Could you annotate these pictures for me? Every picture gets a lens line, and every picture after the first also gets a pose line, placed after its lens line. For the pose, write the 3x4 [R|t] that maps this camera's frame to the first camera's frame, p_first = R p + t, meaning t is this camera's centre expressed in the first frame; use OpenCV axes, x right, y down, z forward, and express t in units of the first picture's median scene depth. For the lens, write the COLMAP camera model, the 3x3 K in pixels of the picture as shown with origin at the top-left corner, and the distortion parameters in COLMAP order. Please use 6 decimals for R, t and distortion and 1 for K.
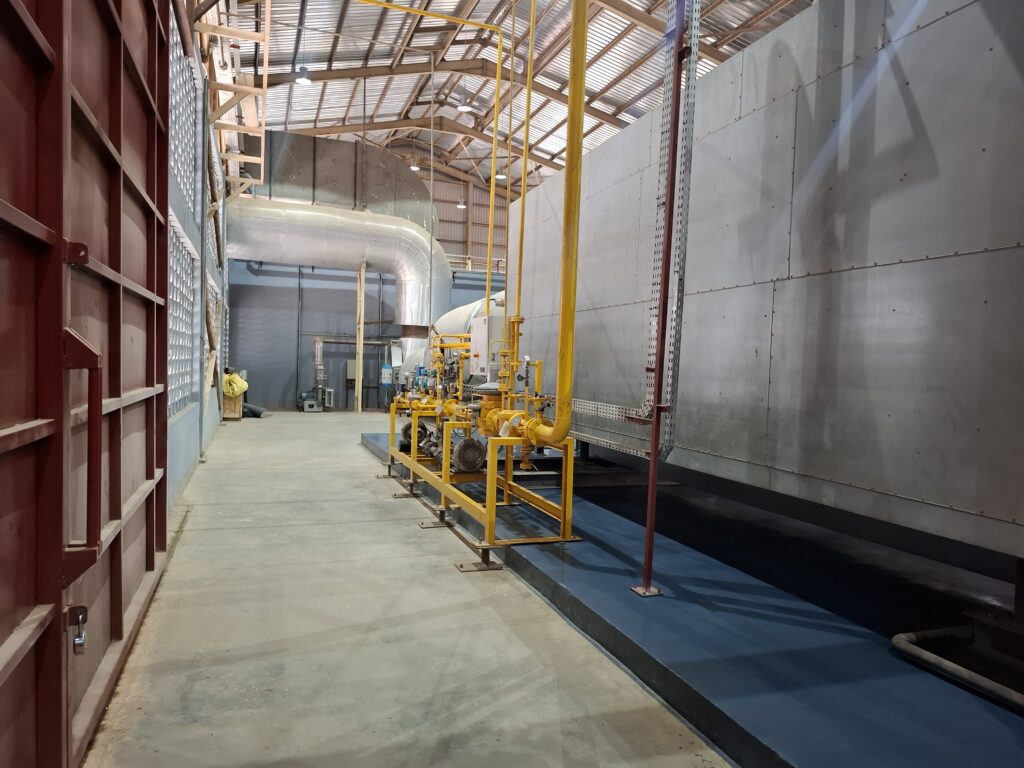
lens RADIAL K [[714.2, 0, 514.7], [0, 714.2, 386.9], [0, 0, 1]] dist [0.043611, -0.041909]
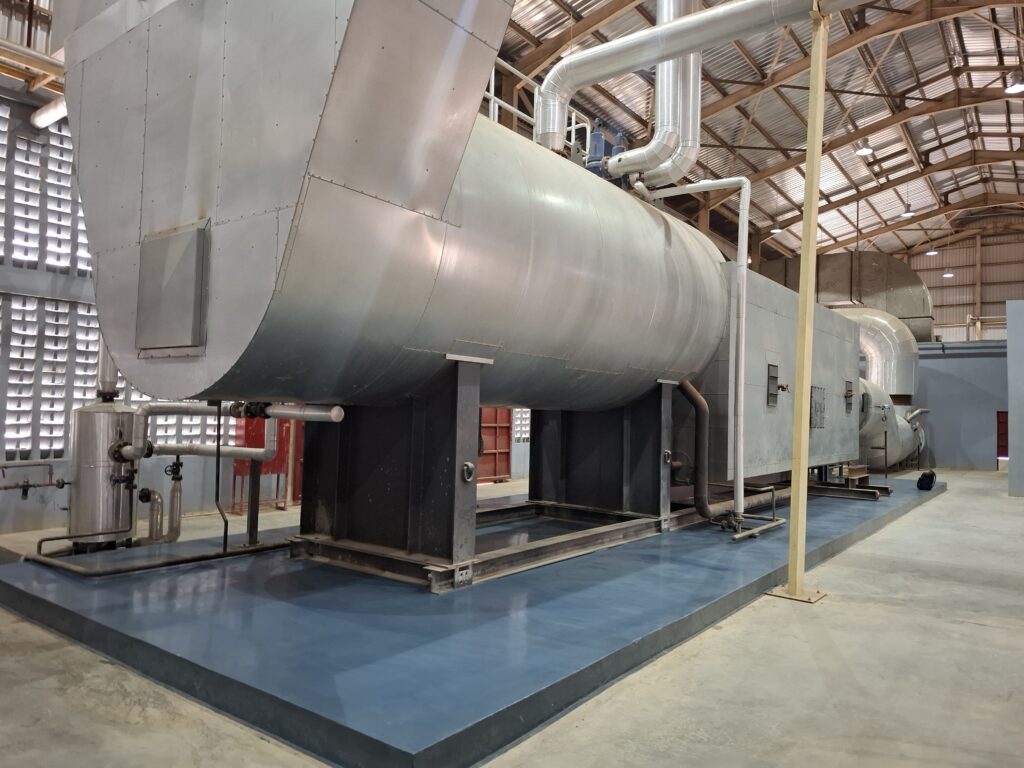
lens RADIAL K [[714.2, 0, 513.9], [0, 714.2, 384.5], [0, 0, 1]] dist [0.043611, -0.041909]
pose [[0.545807, -0.048239, -0.836521, 0.496717], [-0.047706, 0.994933, -0.088501, 0.033207], [0.836552, 0.088211, 0.540740, -0.161096]]
